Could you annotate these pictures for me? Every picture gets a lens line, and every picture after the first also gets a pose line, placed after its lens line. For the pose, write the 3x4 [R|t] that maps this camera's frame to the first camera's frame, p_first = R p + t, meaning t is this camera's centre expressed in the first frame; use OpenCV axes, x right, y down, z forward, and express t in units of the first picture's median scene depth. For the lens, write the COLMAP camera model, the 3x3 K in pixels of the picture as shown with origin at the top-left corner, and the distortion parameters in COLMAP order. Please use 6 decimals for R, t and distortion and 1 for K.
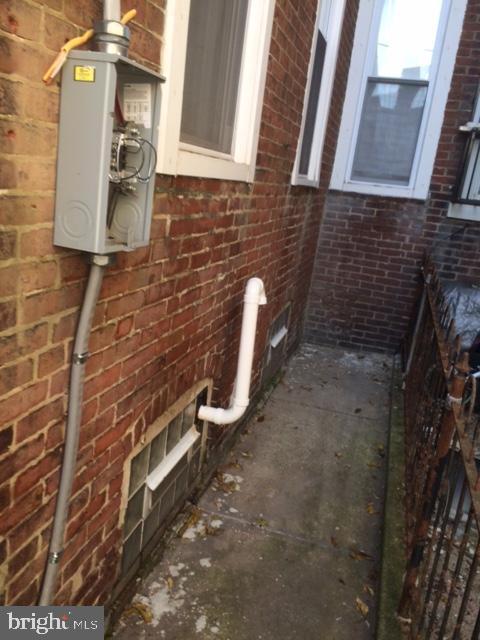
lens RADIAL K [[545.7, 0, 230.9], [0, 545.7, 318.9], [0, 0, 1]] dist [0.097068, -0.141619]
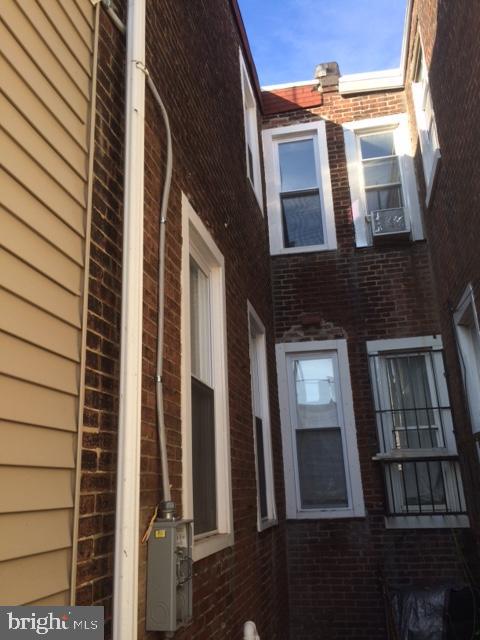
lens RADIAL K [[545.7, 0, 230.9], [0, 545.7, 318.9], [0, 0, 1]] dist [0.097068, -0.141619]
pose [[0.985007, -0.123523, 0.120433, -0.034413], [0.168411, 0.839878, -0.515987, -0.001920], [-0.037413, 0.528533, 0.848088, -0.264275]]
